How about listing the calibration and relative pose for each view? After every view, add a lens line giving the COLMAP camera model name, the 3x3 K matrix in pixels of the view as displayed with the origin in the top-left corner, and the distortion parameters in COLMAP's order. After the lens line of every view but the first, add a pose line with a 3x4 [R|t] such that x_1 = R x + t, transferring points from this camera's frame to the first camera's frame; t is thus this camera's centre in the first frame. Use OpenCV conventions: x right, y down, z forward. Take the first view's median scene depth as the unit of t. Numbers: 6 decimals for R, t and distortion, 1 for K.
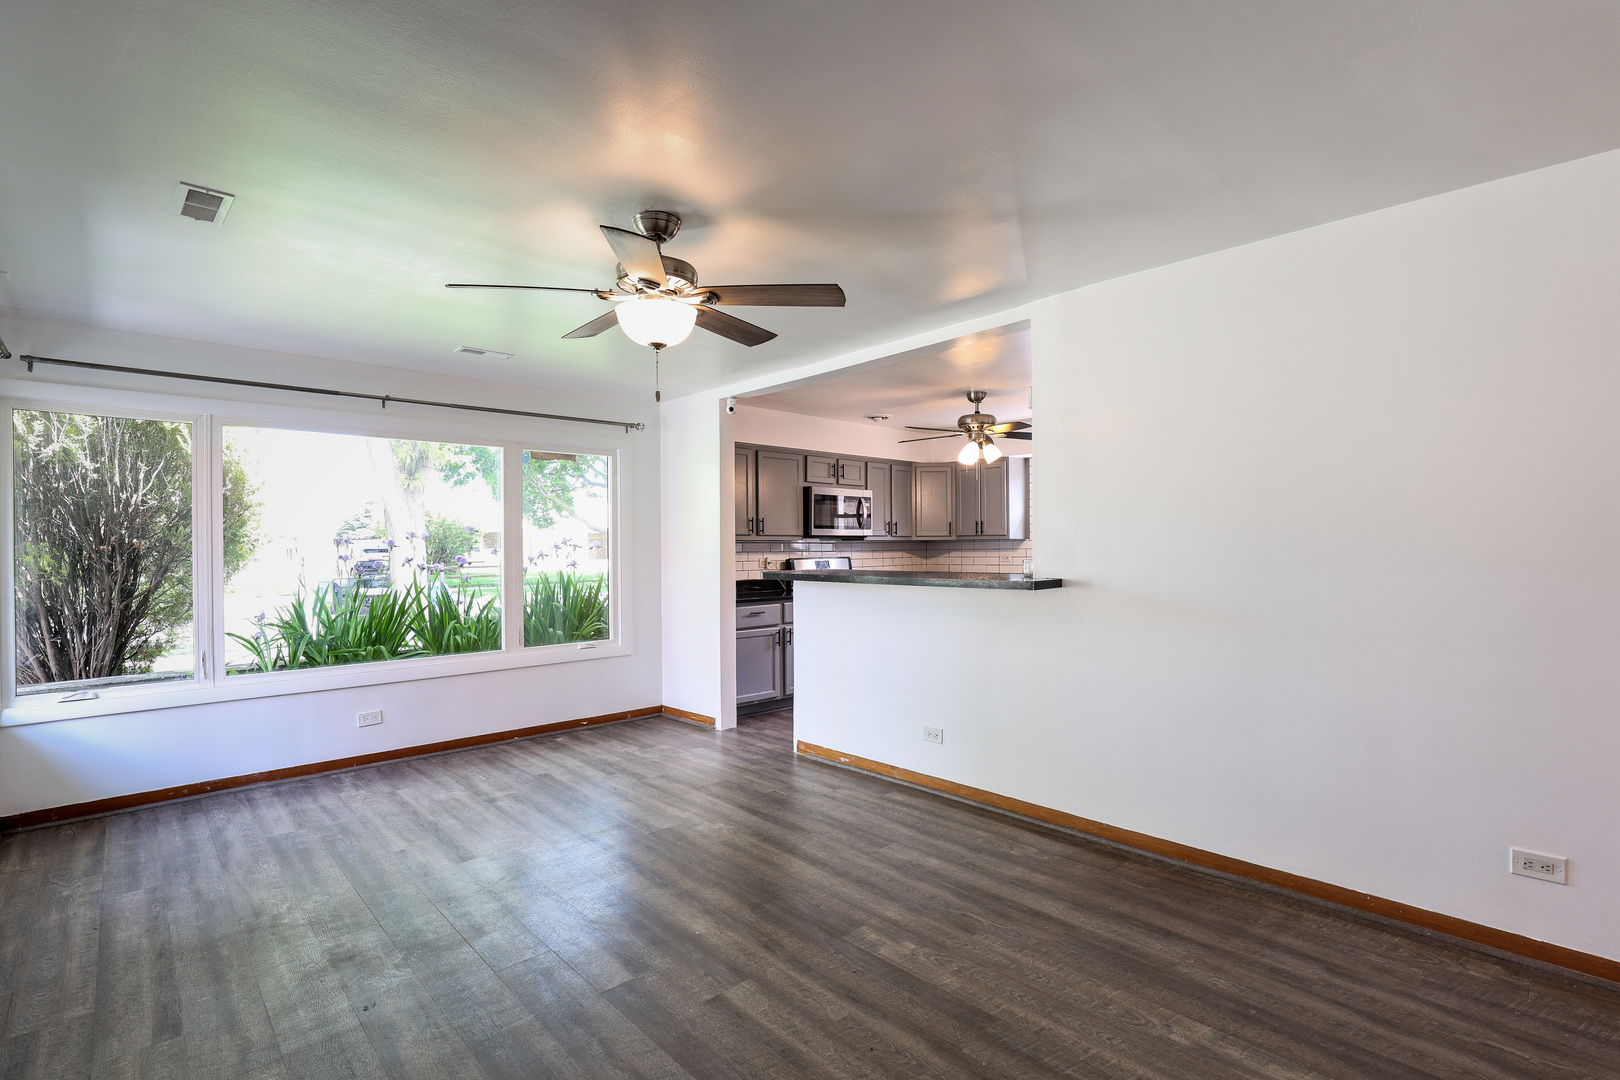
lens RADIAL K [[743.9, 0, 821.8], [0, 743.9, 550.3], [0, 0, 1]] dist [-0.036996, 0.006743]
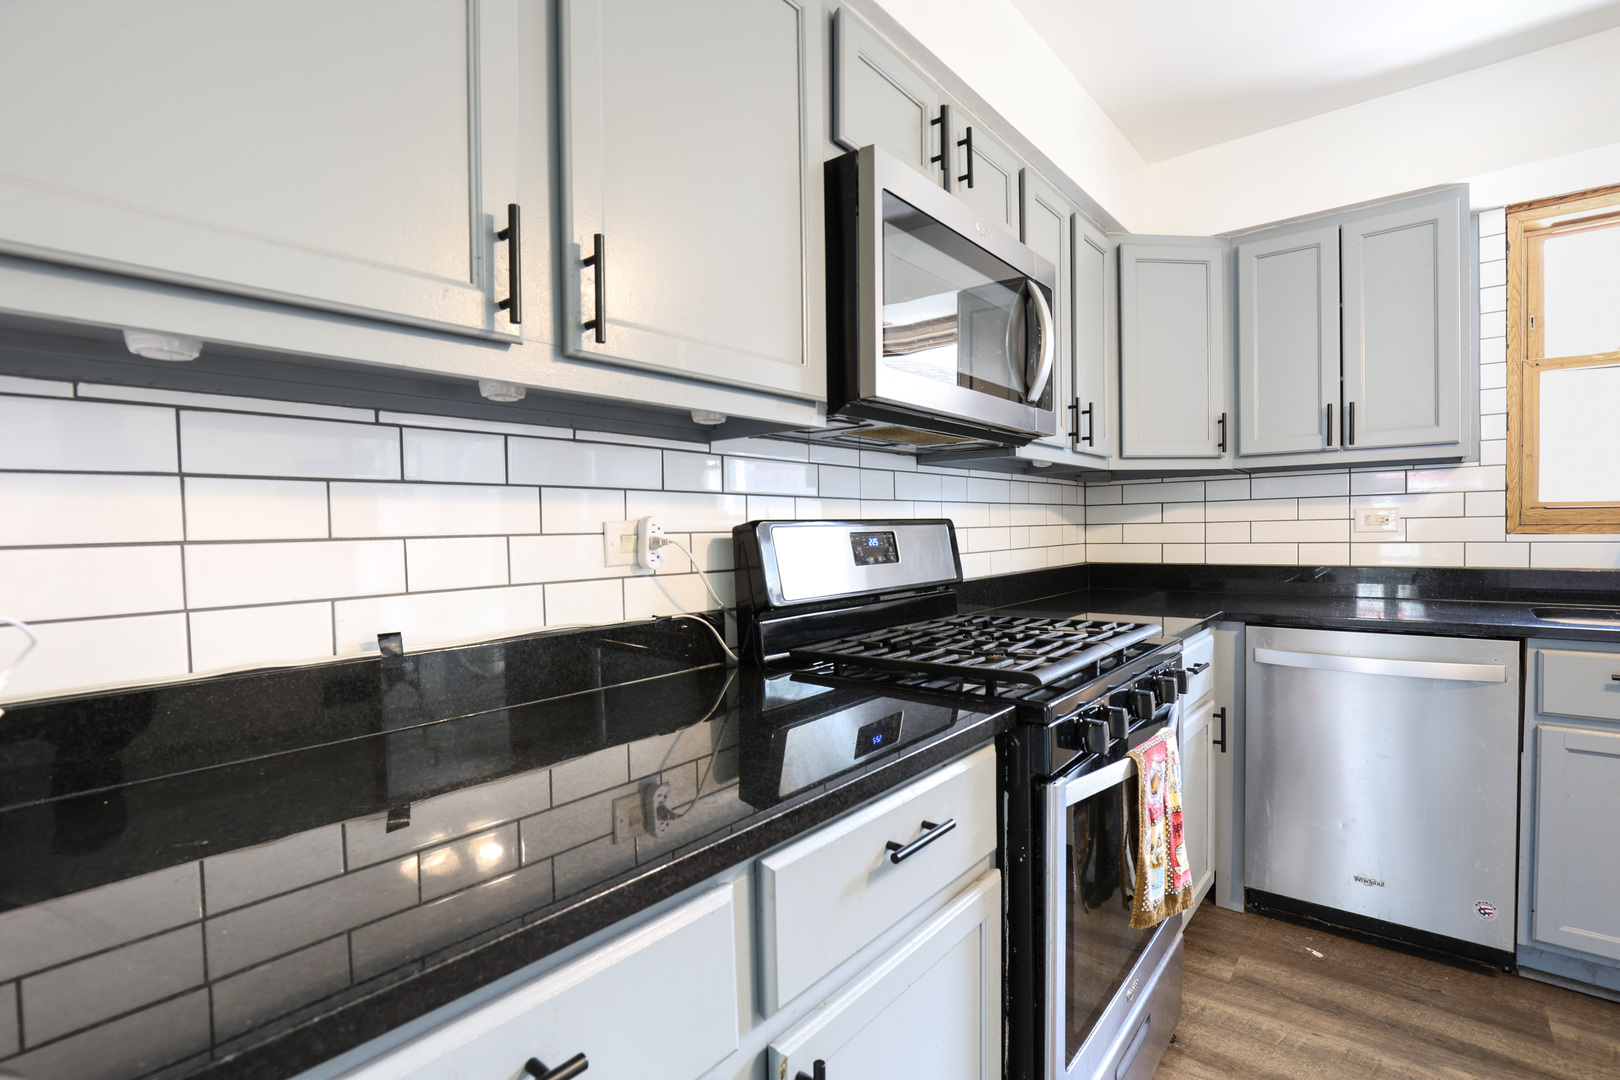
lens RADIAL K [[743.9, 0, 821.8], [0, 743.9, 550.3], [0, 0, 1]] dist [-0.036996, 0.006743]
pose [[0.992984, -0.013263, 0.117506, -0.046415], [0.010469, 0.999648, 0.024363, 0.013691], [-0.117788, -0.022961, 0.992773, 0.741338]]
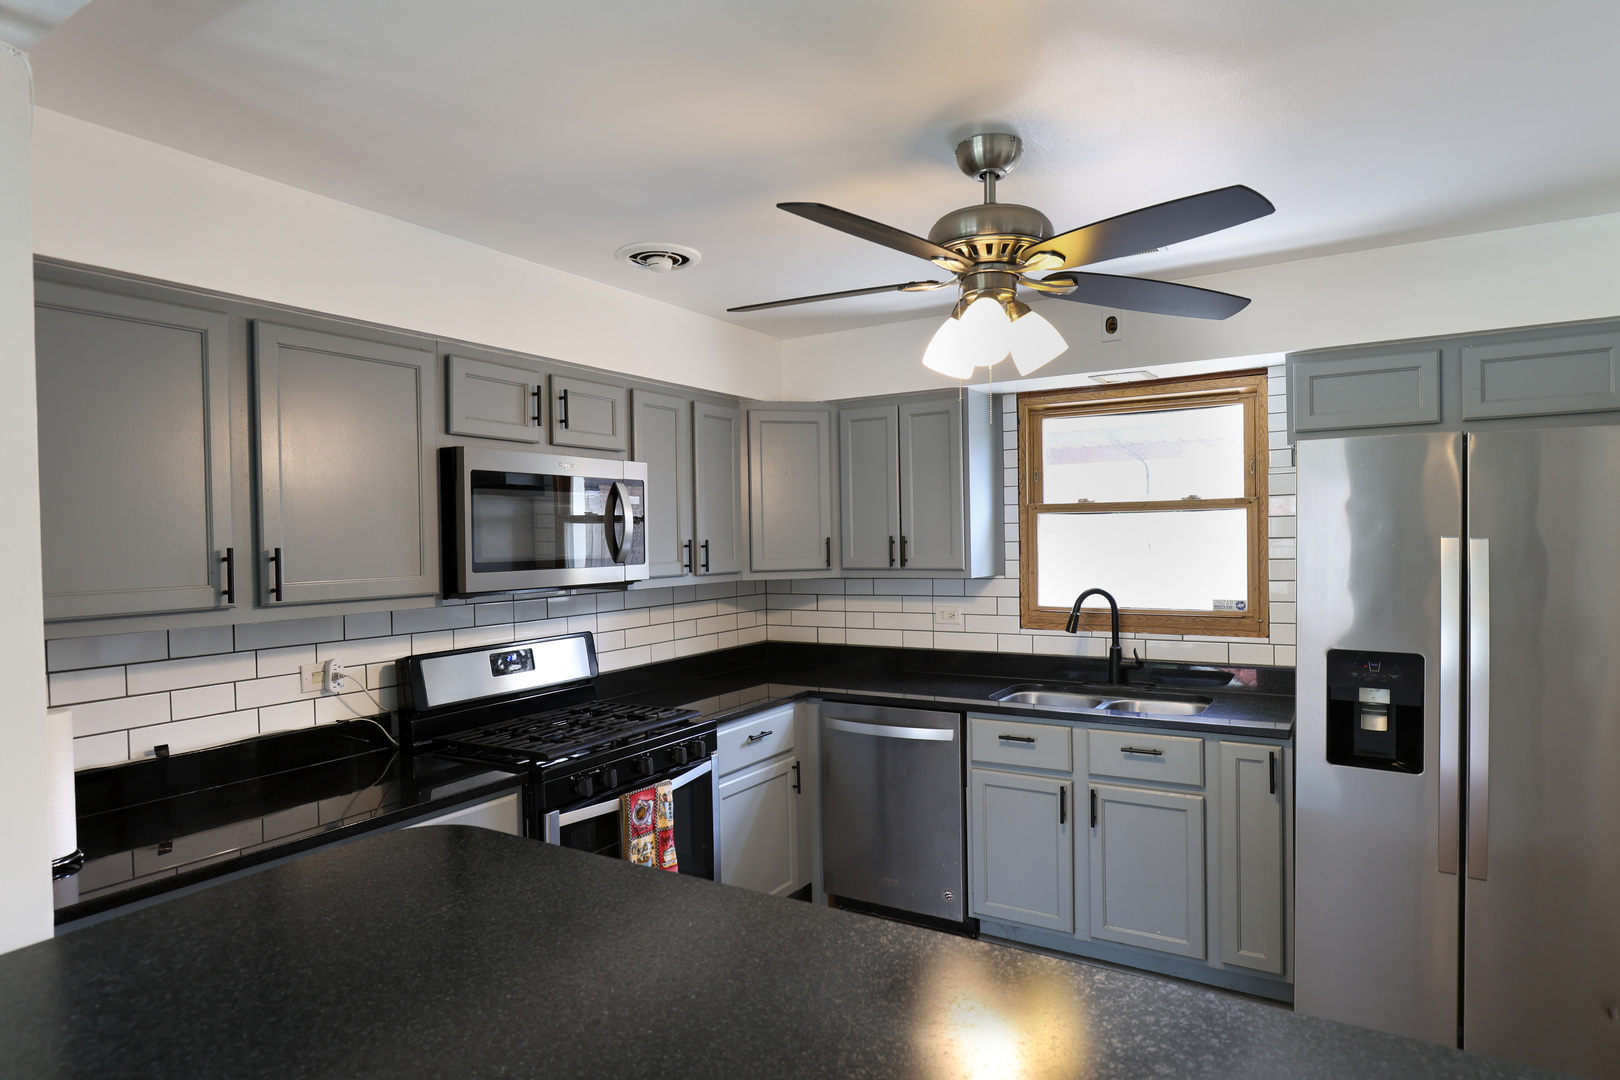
lens RADIAL K [[896.2, 0, 822.8], [0, 896.2, 549.6], [0, 0, 1]] dist [-0.017389, 0.001145]
pose [[0.965109, -0.014933, 0.261423, 0.033646], [0.013666, 0.999884, 0.006662, -0.036943], [-0.261492, -0.002857, 0.965201, 0.523152]]
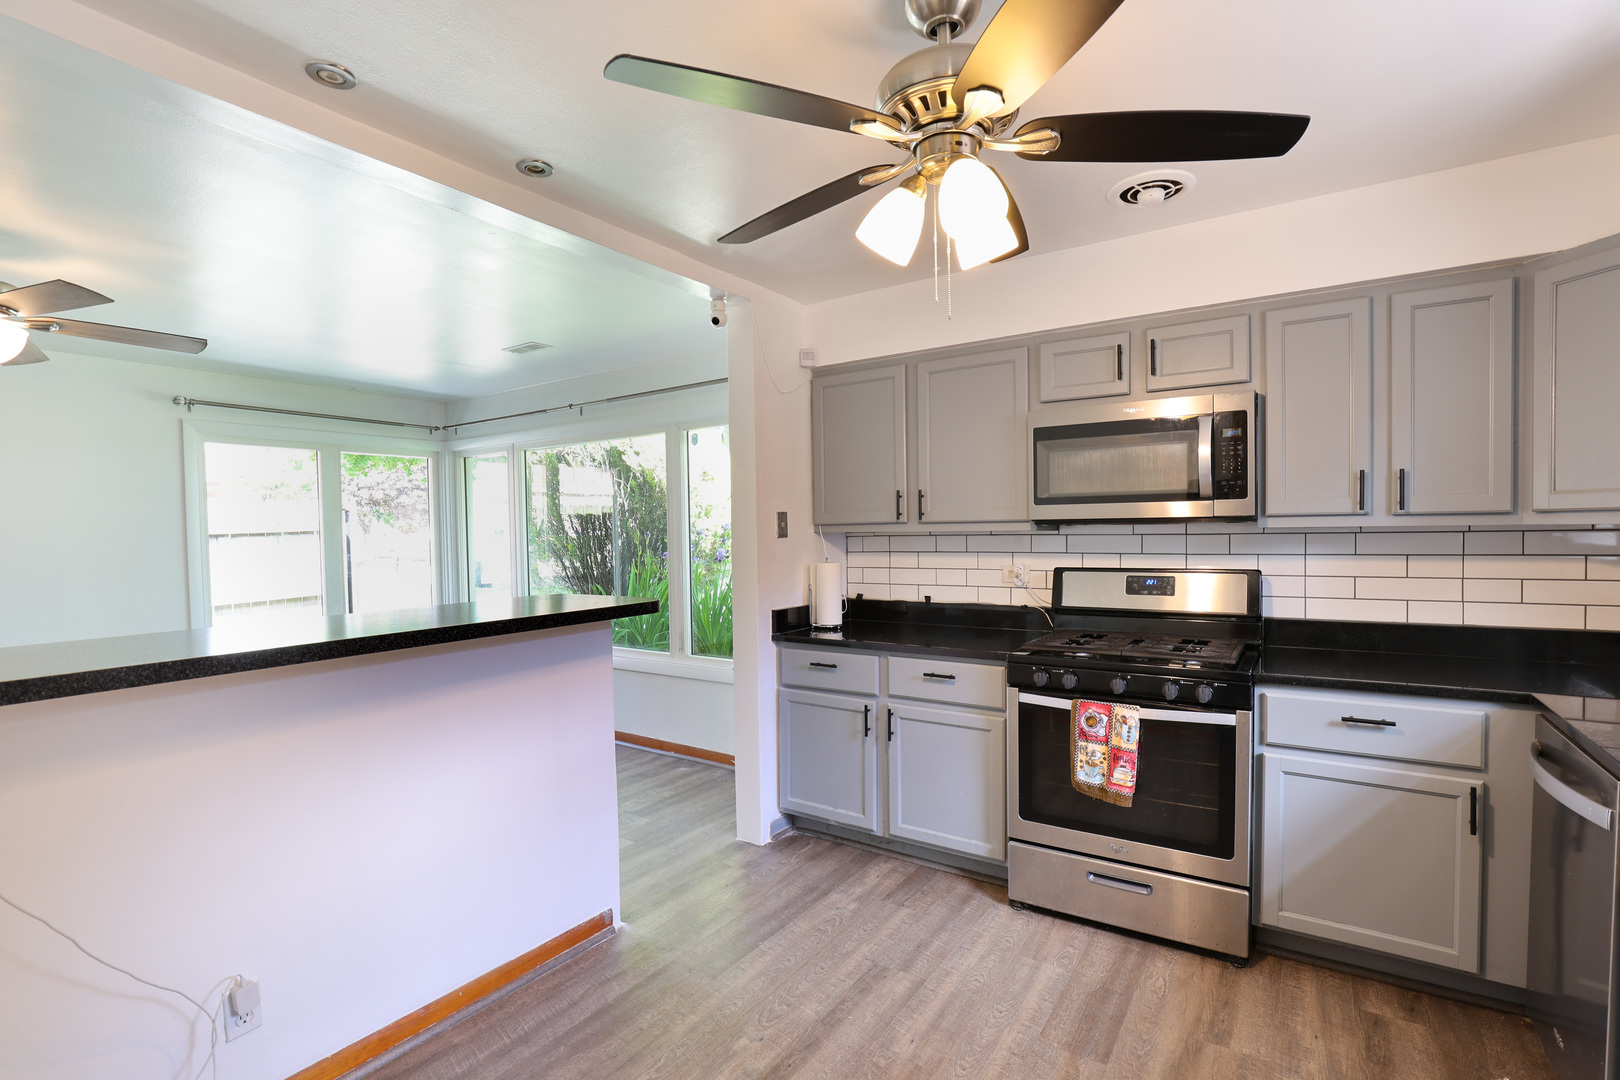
lens RADIAL K [[743.9, 0, 821.8], [0, 743.9, 550.3], [0, 0, 1]] dist [-0.036996, 0.006743]
pose [[0.221107, 0.030989, -0.974757, 0.367139], [0.007770, 0.999407, 0.033535, -0.016410], [0.975219, -0.014989, 0.220735, 0.712114]]
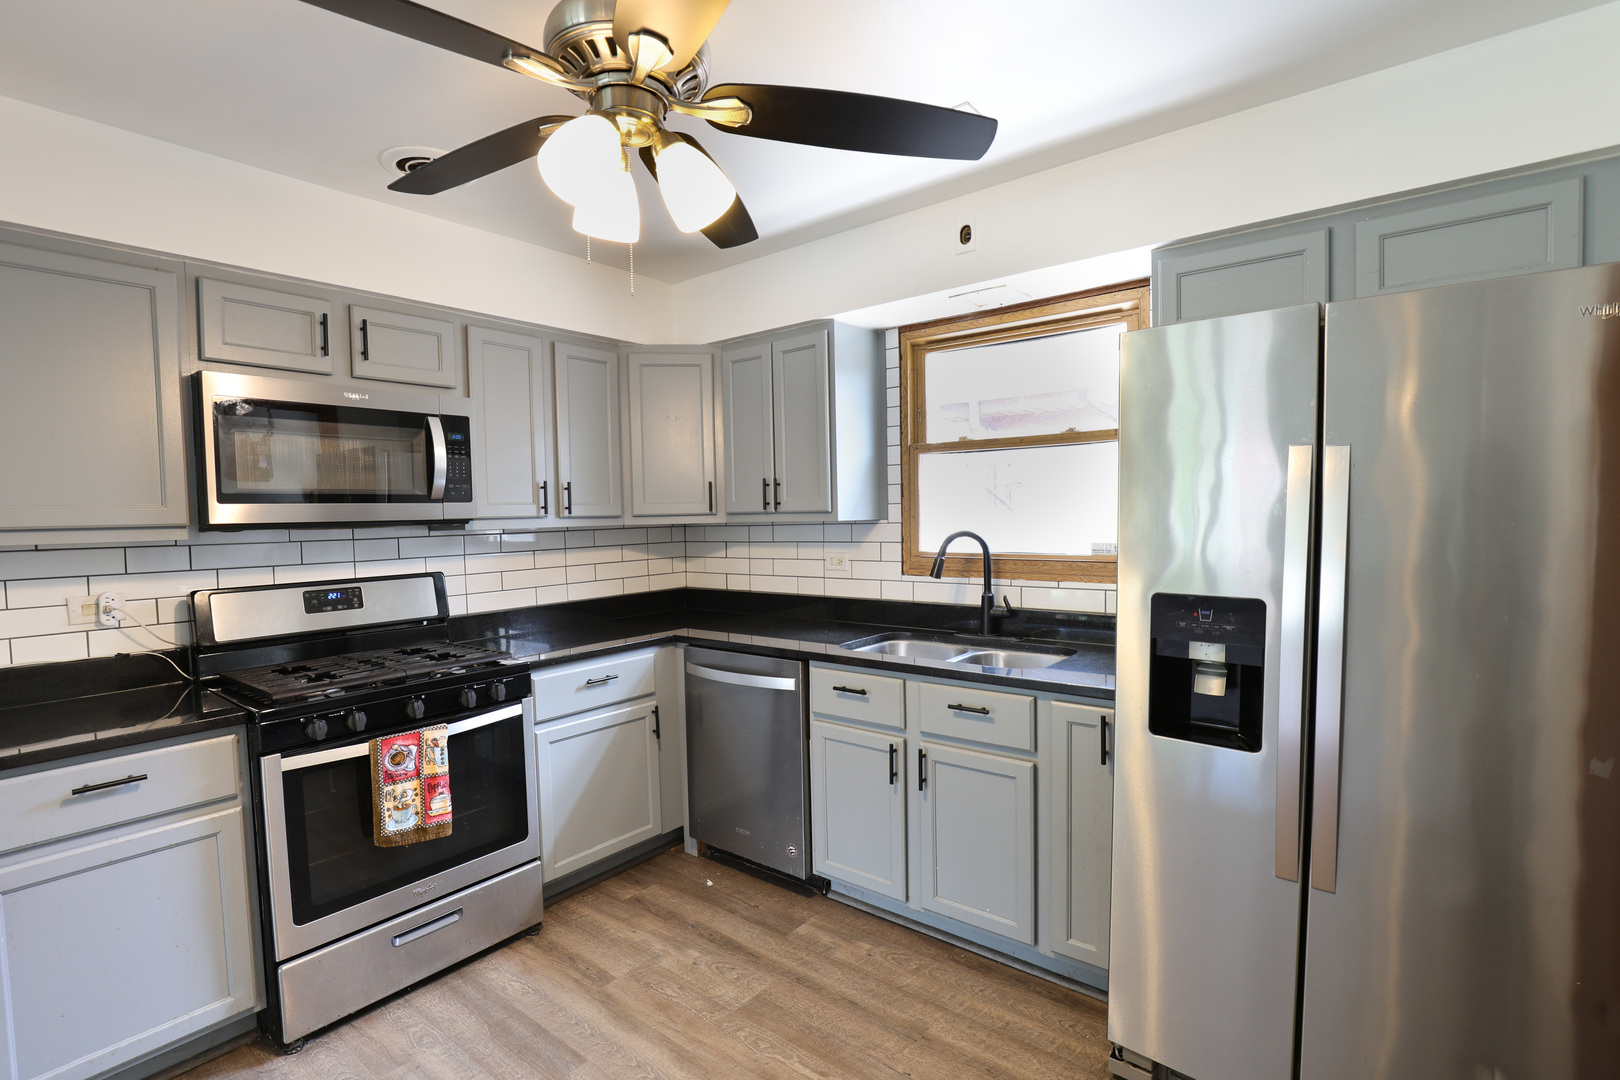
lens RADIAL K [[743.9, 0, 821.8], [0, 743.9, 550.3], [0, 0, 1]] dist [-0.036996, 0.006743]
pose [[0.989237, -0.021312, 0.144760, 0.185431], [0.015201, 0.998951, 0.043189, -0.017033], [-0.145529, -0.040523, 0.988524, 0.597663]]
